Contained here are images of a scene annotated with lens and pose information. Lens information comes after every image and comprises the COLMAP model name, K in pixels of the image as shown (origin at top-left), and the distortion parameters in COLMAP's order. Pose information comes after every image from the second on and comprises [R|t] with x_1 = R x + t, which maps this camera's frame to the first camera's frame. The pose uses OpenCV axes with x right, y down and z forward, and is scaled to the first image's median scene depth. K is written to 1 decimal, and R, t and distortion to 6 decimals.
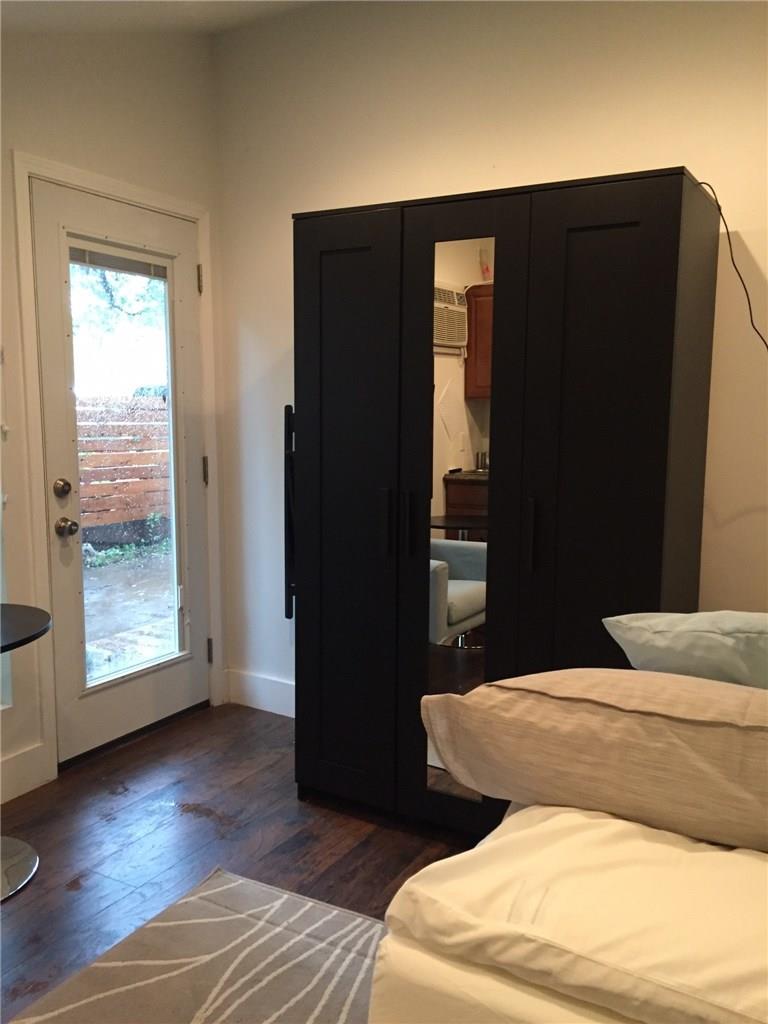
lens RADIAL K [[880.0, 0, 392.5], [0, 880.0, 509.8], [0, 0, 1]] dist [0.083662, -0.132543]
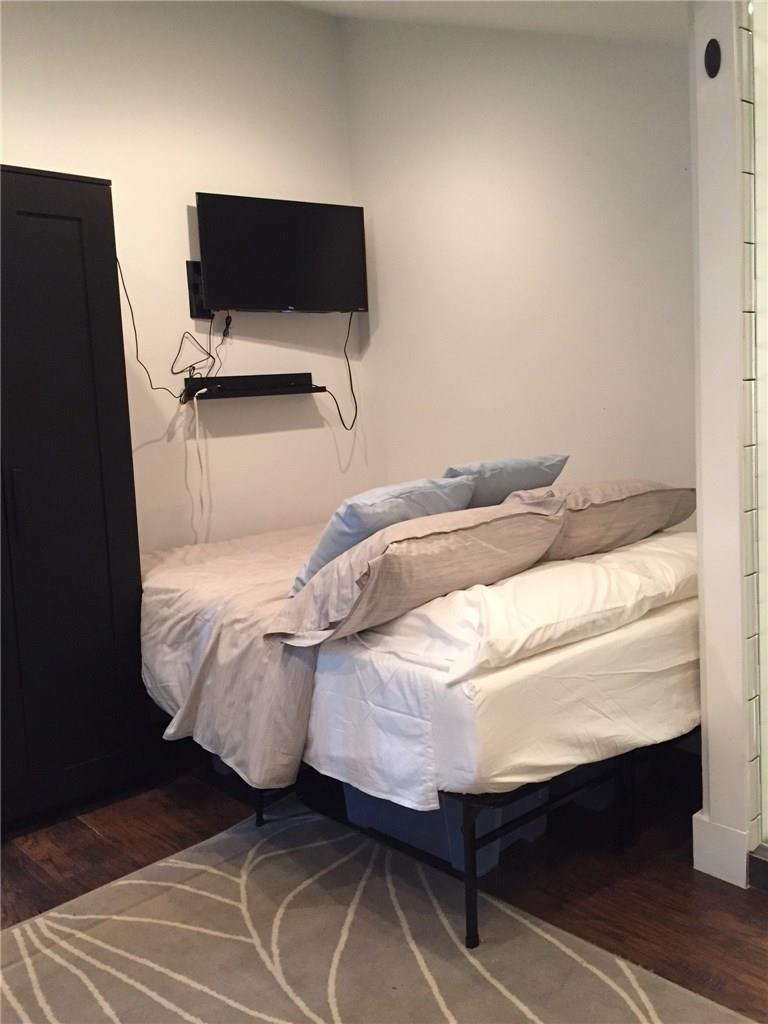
lens RADIAL K [[880.0, 0, 392.5], [0, 880.0, 509.8], [0, 0, 1]] dist [0.083662, -0.132543]
pose [[0.299658, -0.151008, 0.942020, -1.419129], [0.153545, 0.982156, 0.108599, -0.024854], [-0.941610, 0.112100, 0.317497, 0.548740]]
